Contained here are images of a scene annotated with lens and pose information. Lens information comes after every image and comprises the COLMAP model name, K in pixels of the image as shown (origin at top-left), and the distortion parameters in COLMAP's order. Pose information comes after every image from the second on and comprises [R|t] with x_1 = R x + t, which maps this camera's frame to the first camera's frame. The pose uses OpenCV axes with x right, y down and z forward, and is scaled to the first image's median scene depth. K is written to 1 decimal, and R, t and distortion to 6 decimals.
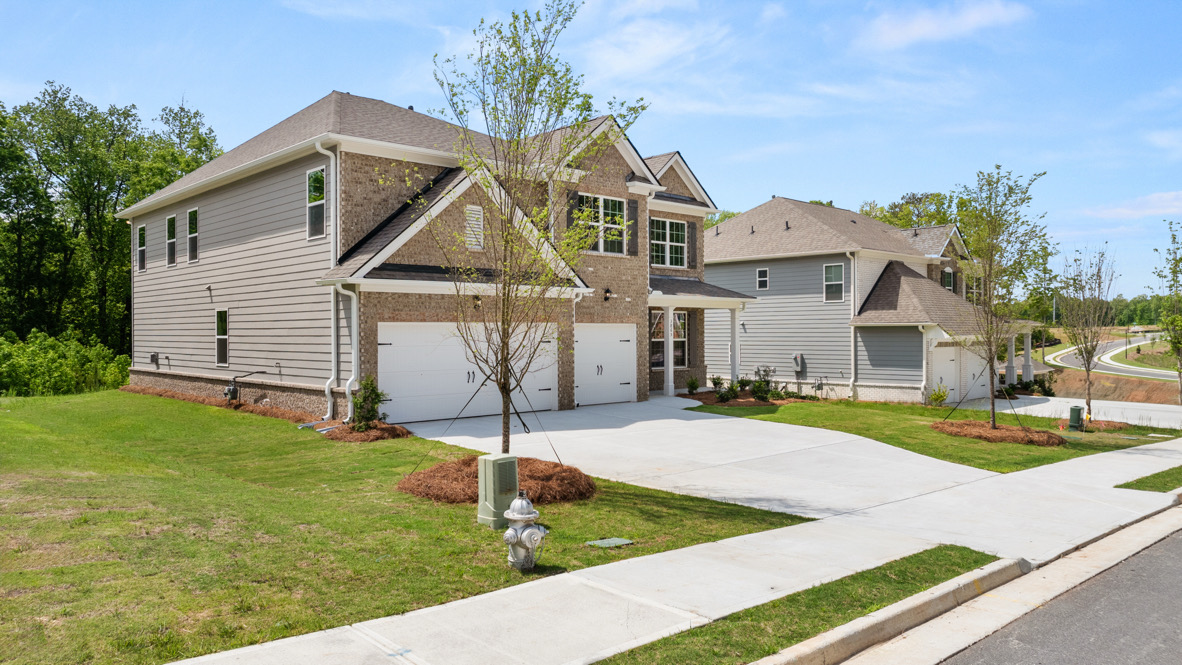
lens RADIAL K [[837.9, 0, 591.0], [0, 837.9, 332.5], [0, 0, 1]] dist [-0.006875, -0.002630]
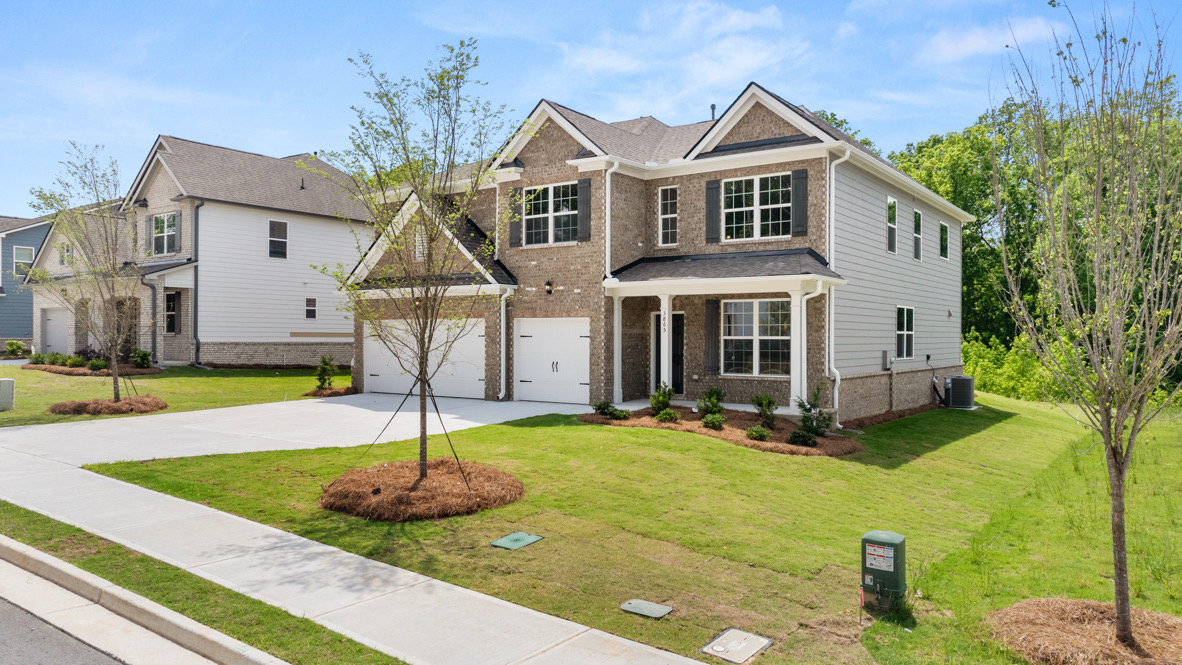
lens RADIAL K [[837.9, 0, 591.0], [0, 837.9, 332.5], [0, 0, 1]] dist [-0.006875, -0.002630]
pose [[0.188507, -0.000097, -0.982072, 0.904011], [-0.003410, 0.999994, -0.000753, 0.006012], [0.982066, 0.003491, 0.188506, 0.813901]]
